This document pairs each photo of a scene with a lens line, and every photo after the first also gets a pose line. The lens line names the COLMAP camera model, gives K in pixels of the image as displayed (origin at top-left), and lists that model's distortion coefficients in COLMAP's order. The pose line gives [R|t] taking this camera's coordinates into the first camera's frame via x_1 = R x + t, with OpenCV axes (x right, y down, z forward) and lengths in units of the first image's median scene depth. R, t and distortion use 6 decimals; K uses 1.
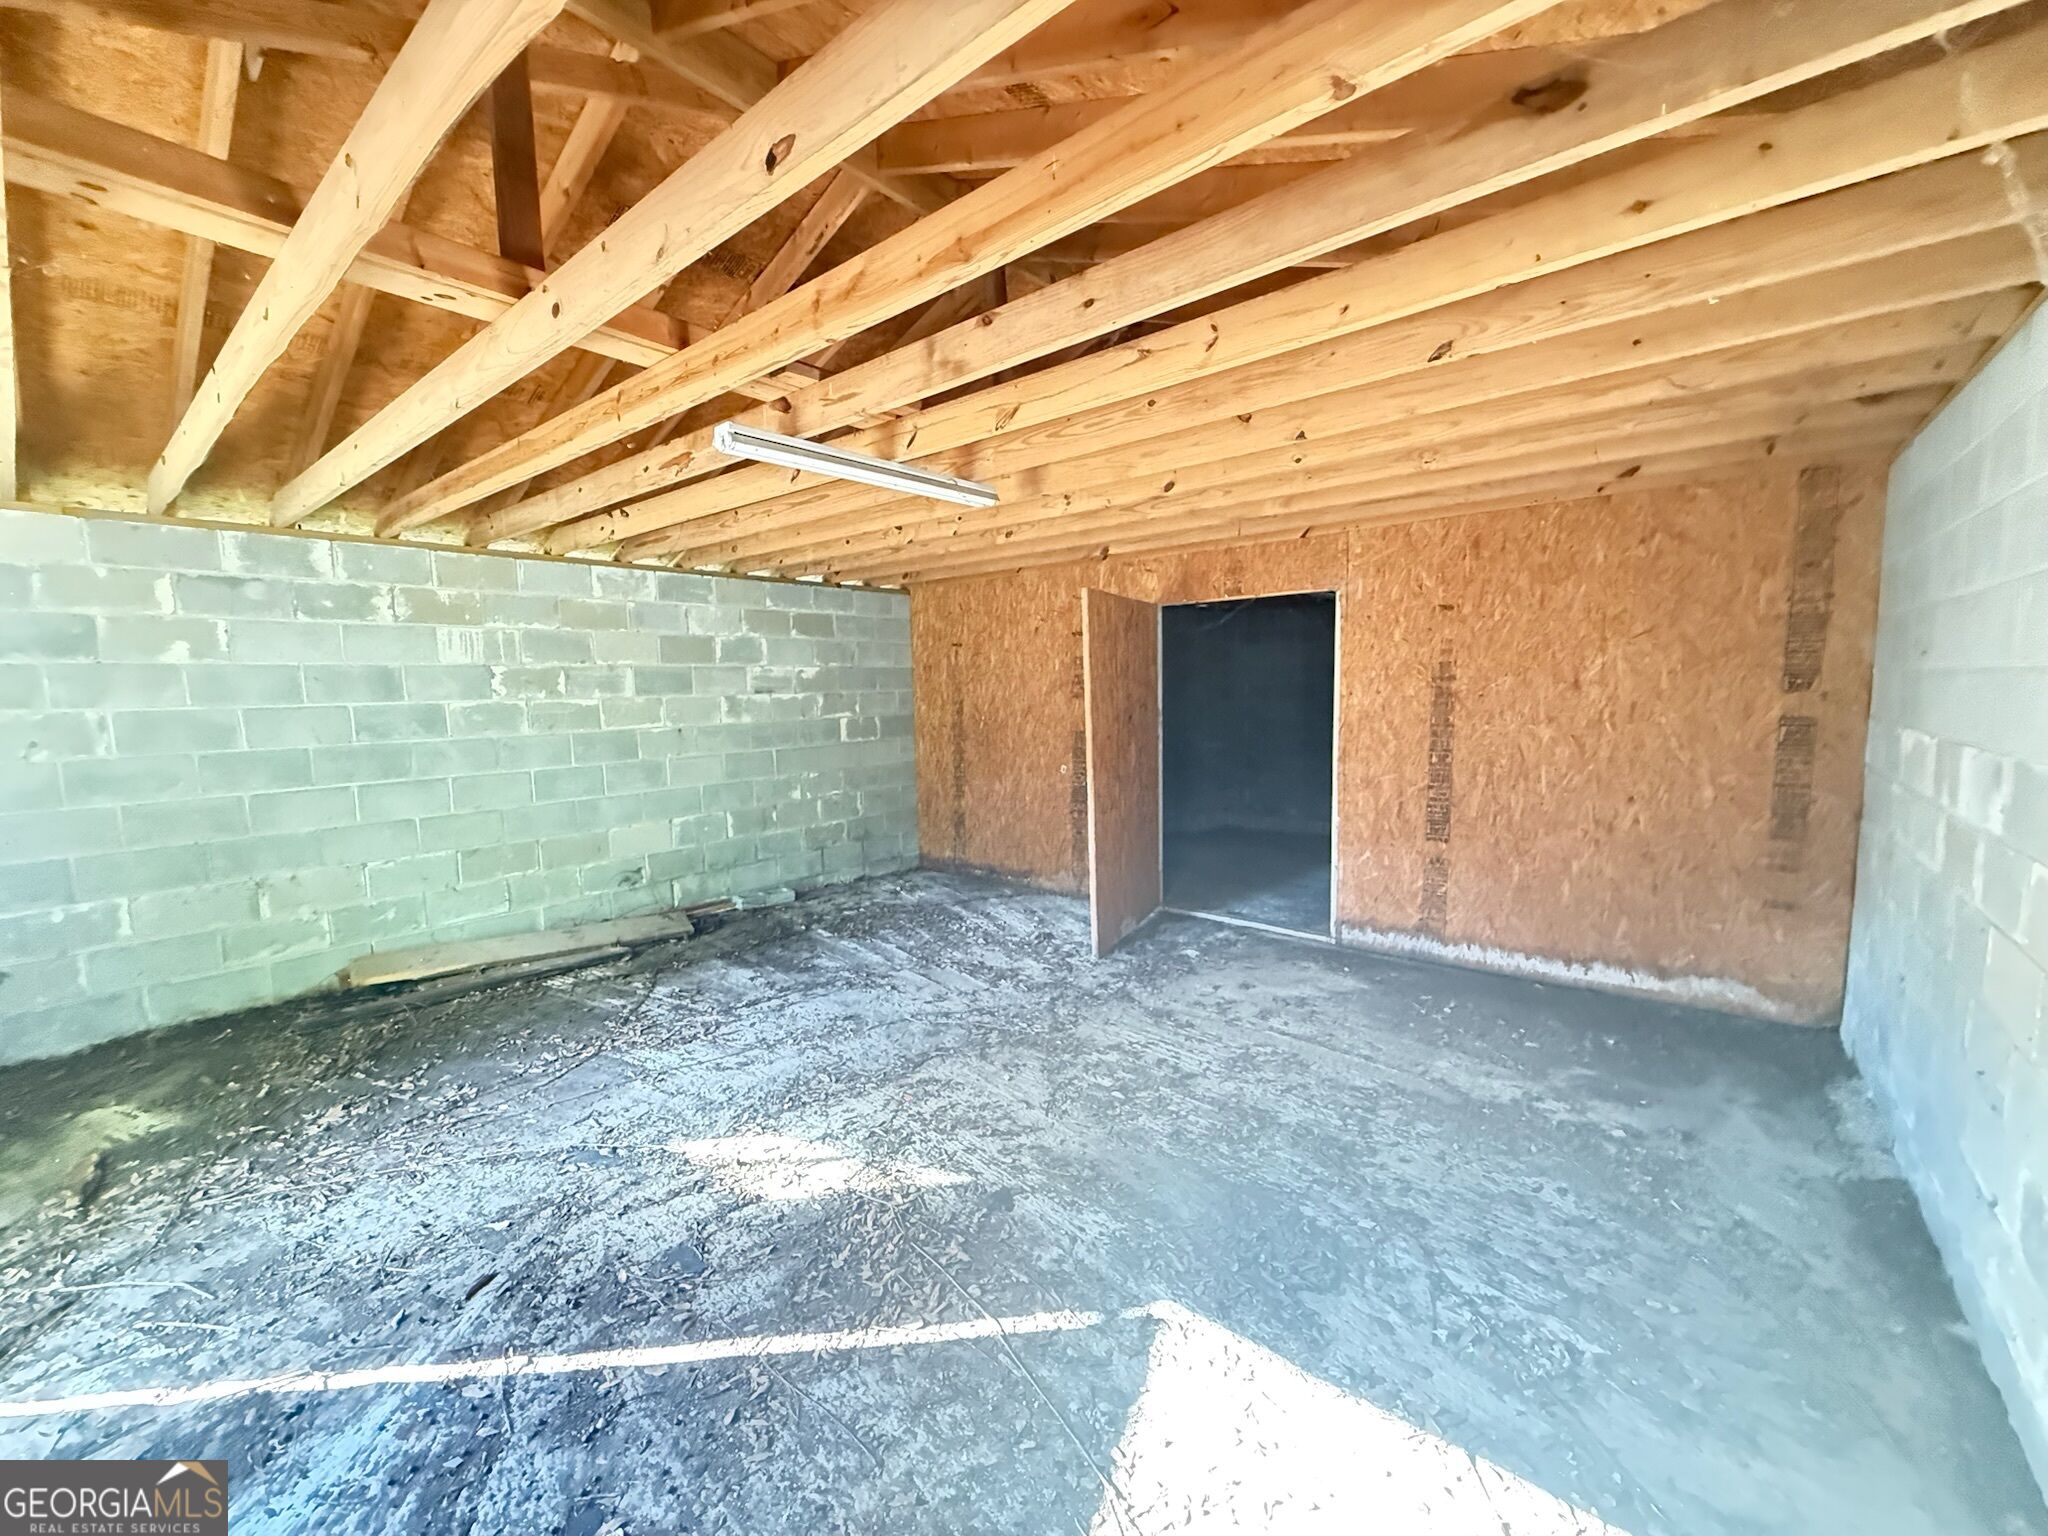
lens RADIAL K [[823.2, 0, 1020.0], [0, 823.2, 767.8], [0, 0, 1]] dist [0.000051, 0.000074]
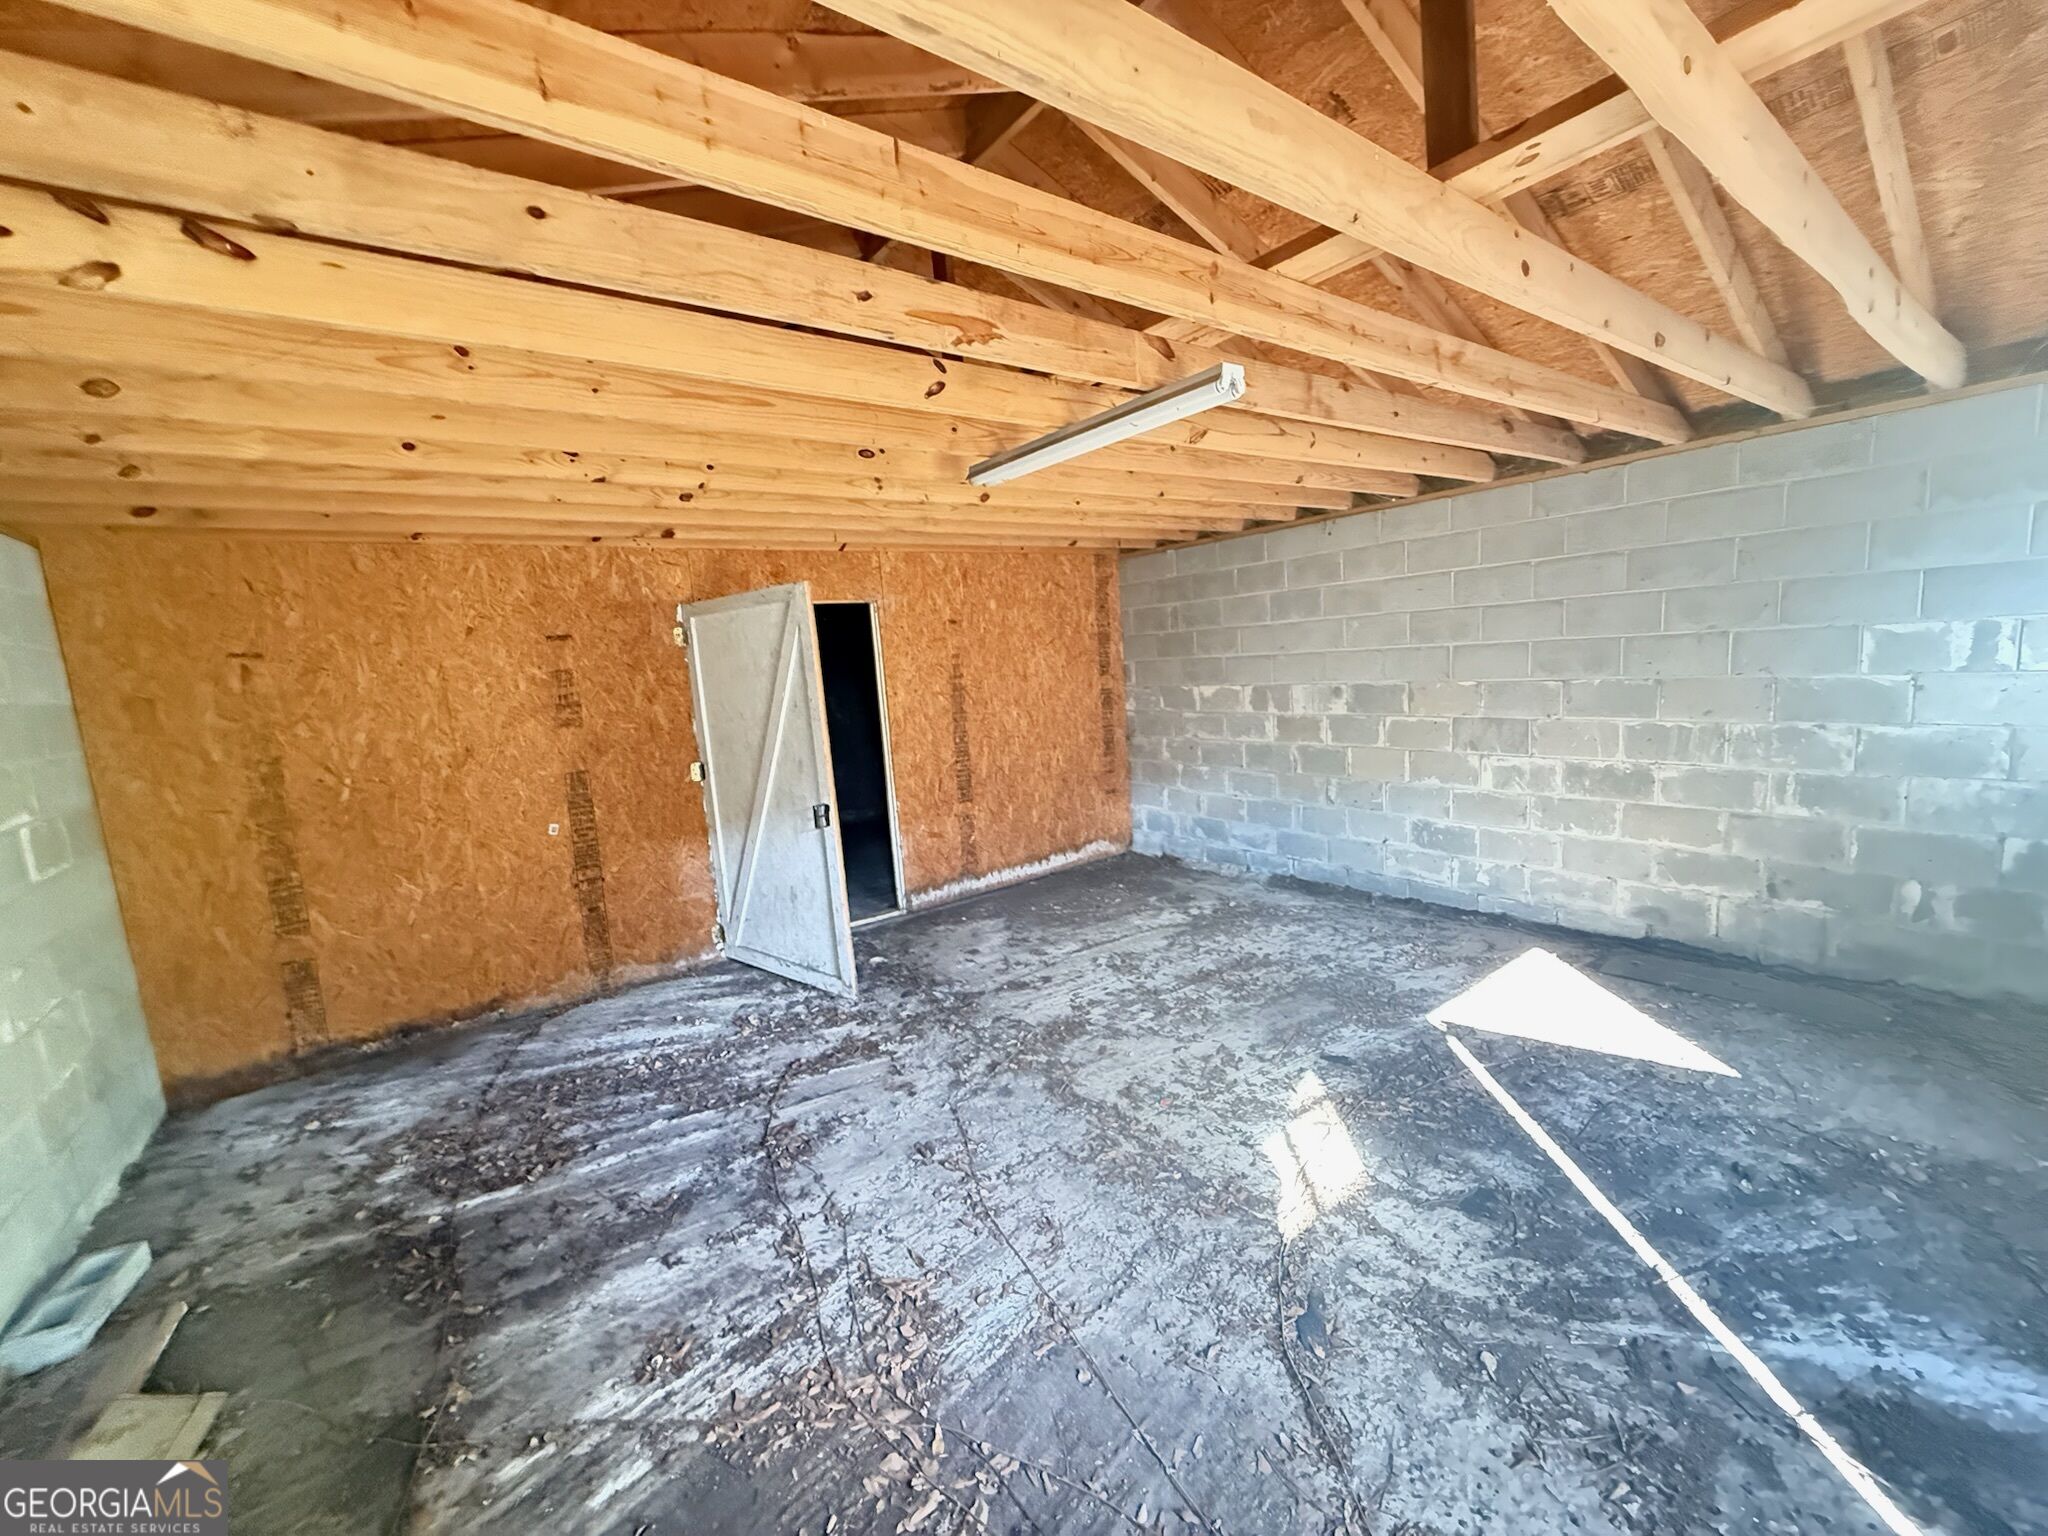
lens RADIAL K [[823.2, 0, 1022.1], [0, 823.2, 767.1], [0, 0, 1]] dist [0.000051, 0.000074]
pose [[0.236645, -0.125947, 0.963398, -0.782984], [0.161805, 0.982824, 0.088742, -0.072525], [-0.958028, 0.134883, 0.252959, 0.639788]]
